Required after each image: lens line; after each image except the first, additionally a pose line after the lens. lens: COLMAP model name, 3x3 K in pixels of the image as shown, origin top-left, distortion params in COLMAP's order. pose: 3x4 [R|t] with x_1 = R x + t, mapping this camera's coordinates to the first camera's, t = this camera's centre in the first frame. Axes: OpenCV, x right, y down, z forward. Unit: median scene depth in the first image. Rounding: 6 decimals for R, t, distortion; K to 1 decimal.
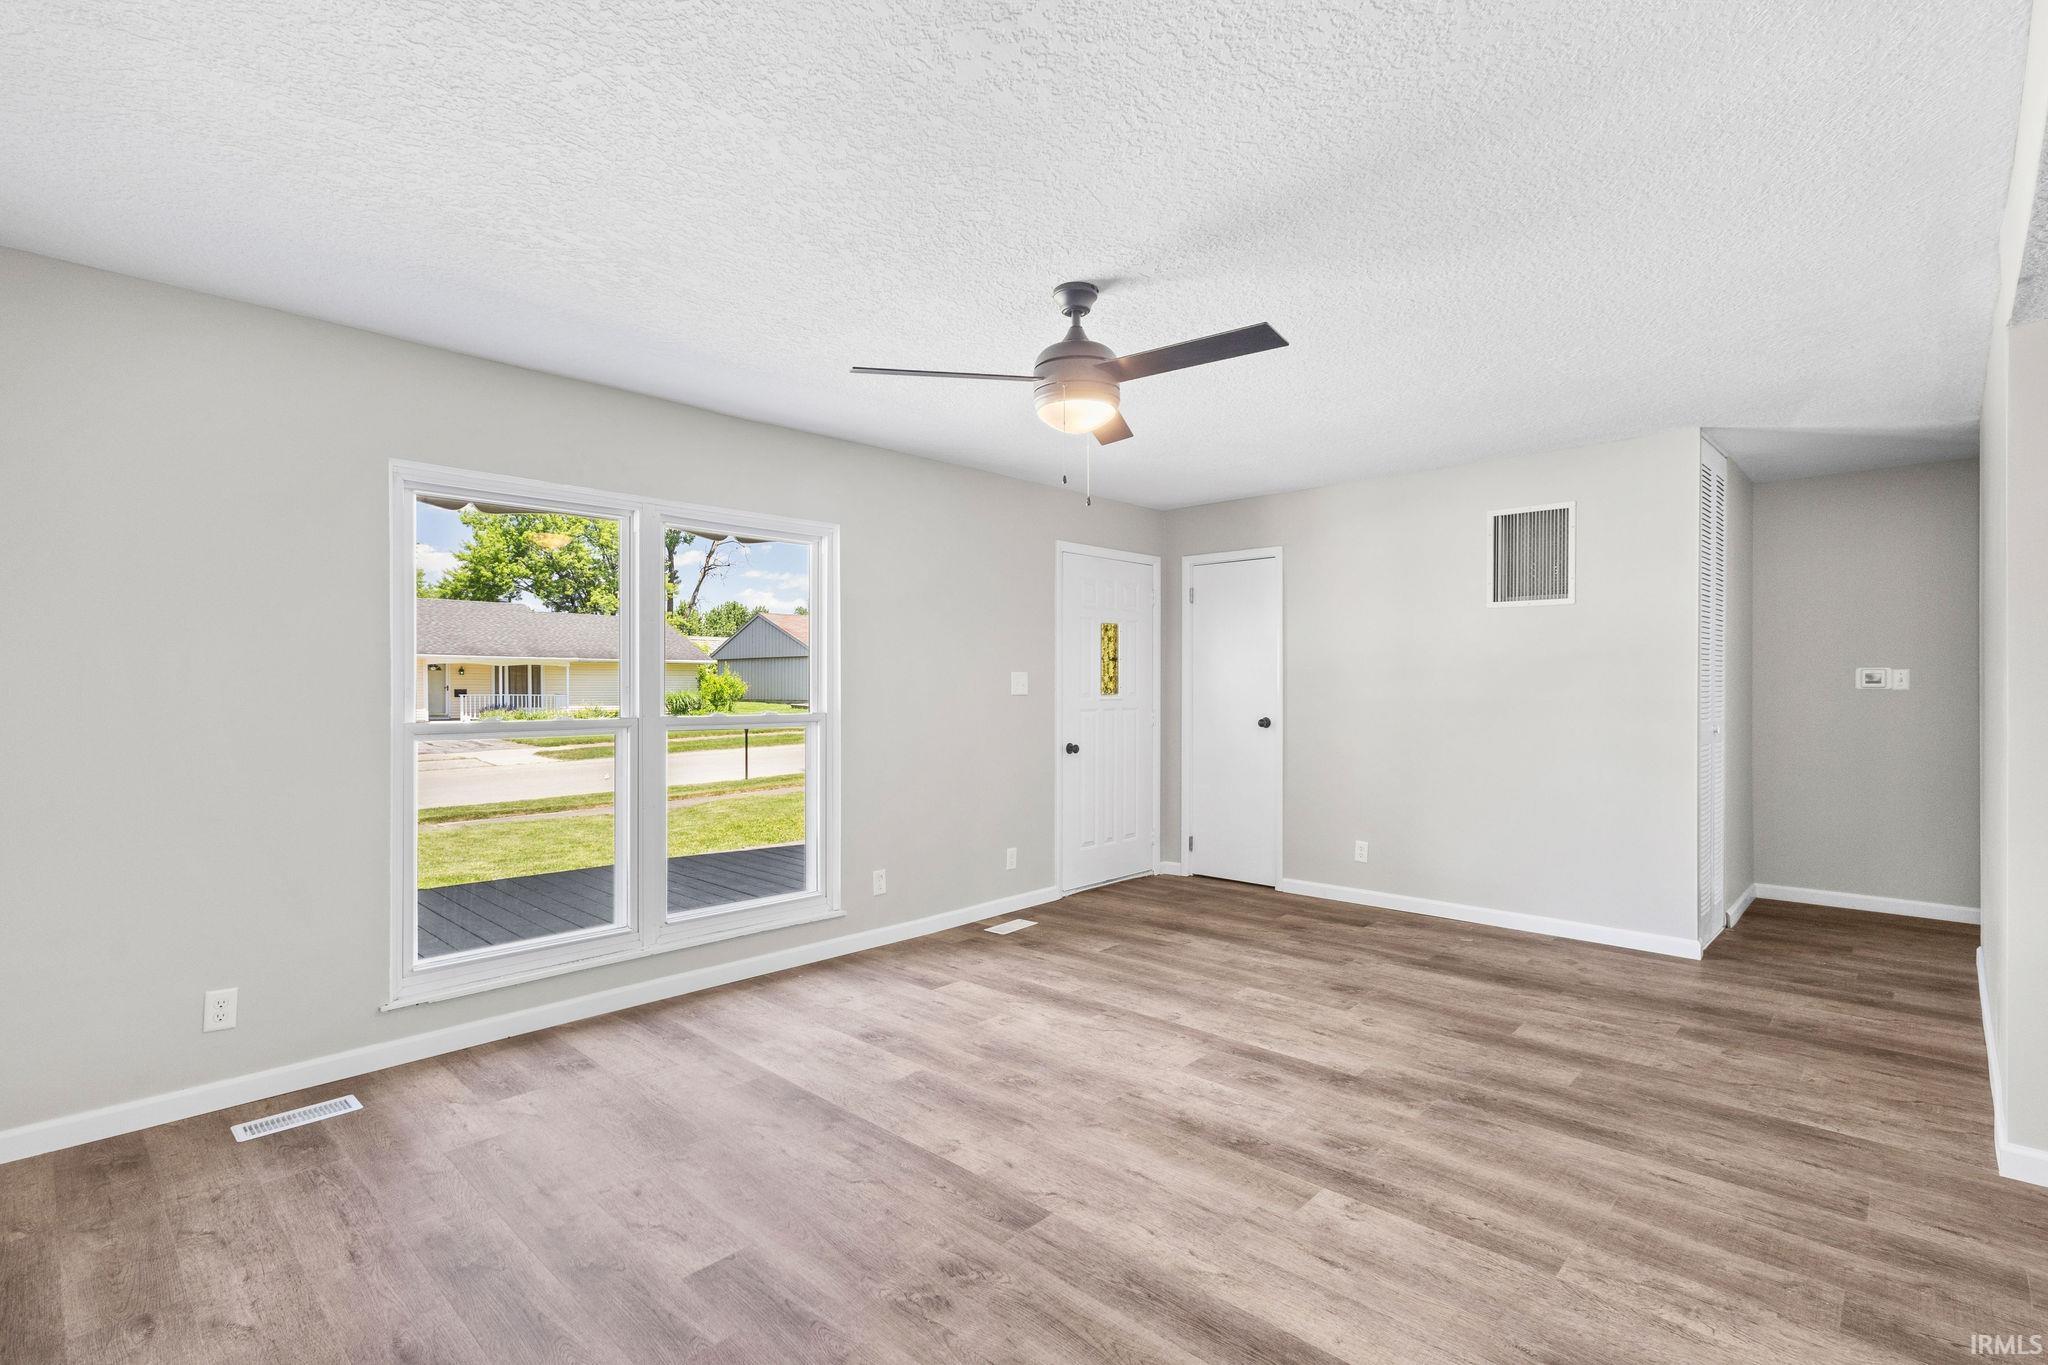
lens RADIAL K [[947.9, 0, 1011.7], [0, 947.9, 687.4], [0, 0, 1]] dist [0.006806, -0.000510]
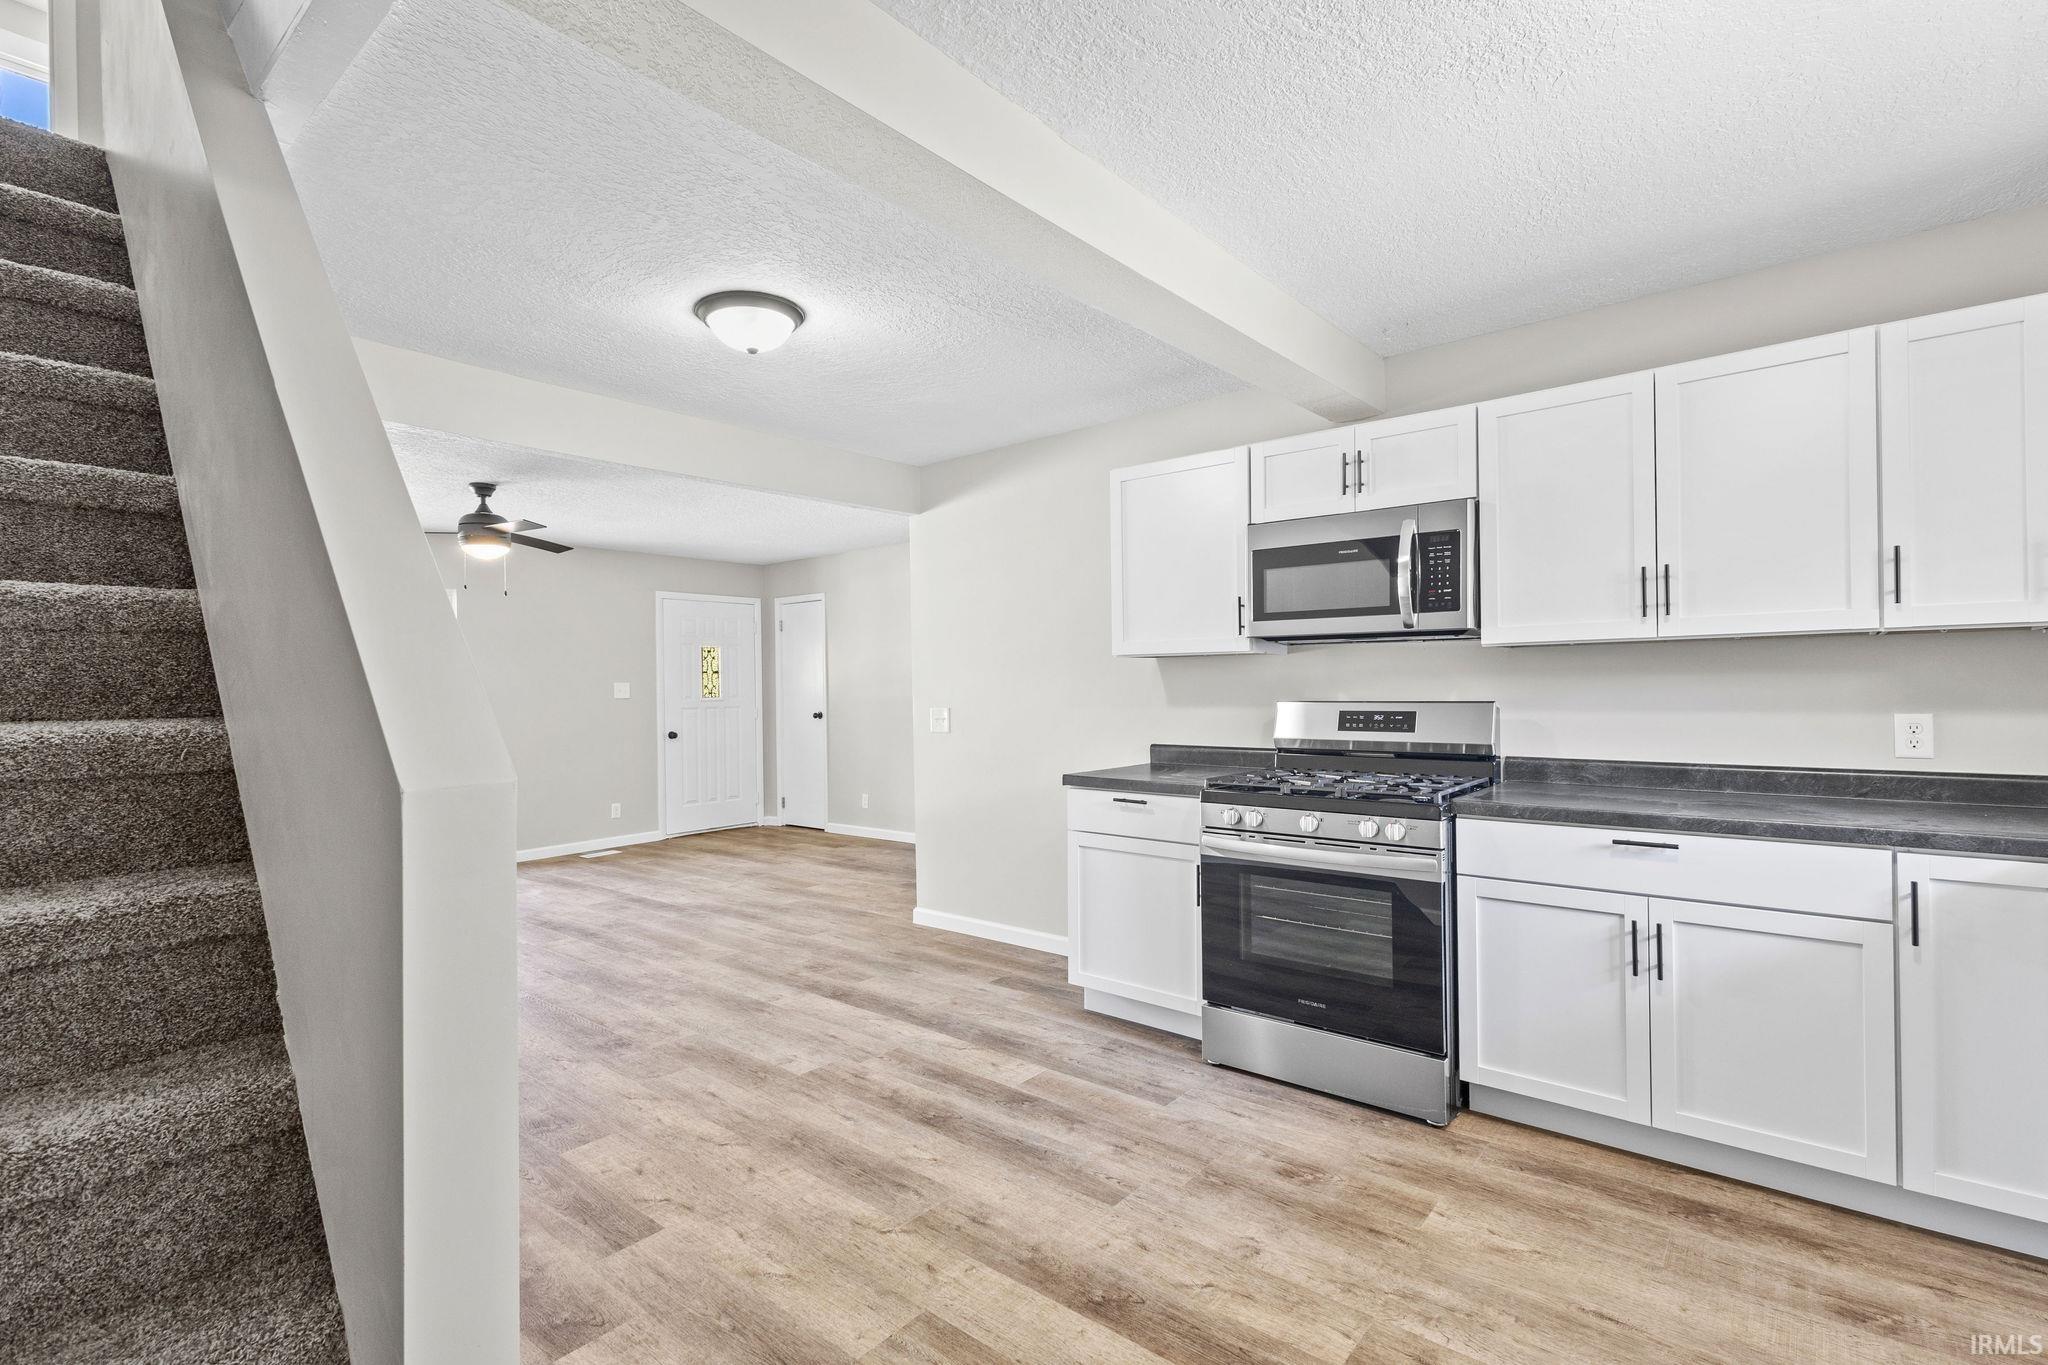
lens RADIAL K [[947.9, 0, 1011.7], [0, 947.9, 687.4], [0, 0, 1]] dist [0.006806, -0.000510]
pose [[0.997618, -0.013375, 0.067665, 0.909186], [0.013398, 0.999910, 0.000119, -0.002632], [-0.067661, 0.000788, 0.997708, -0.888335]]
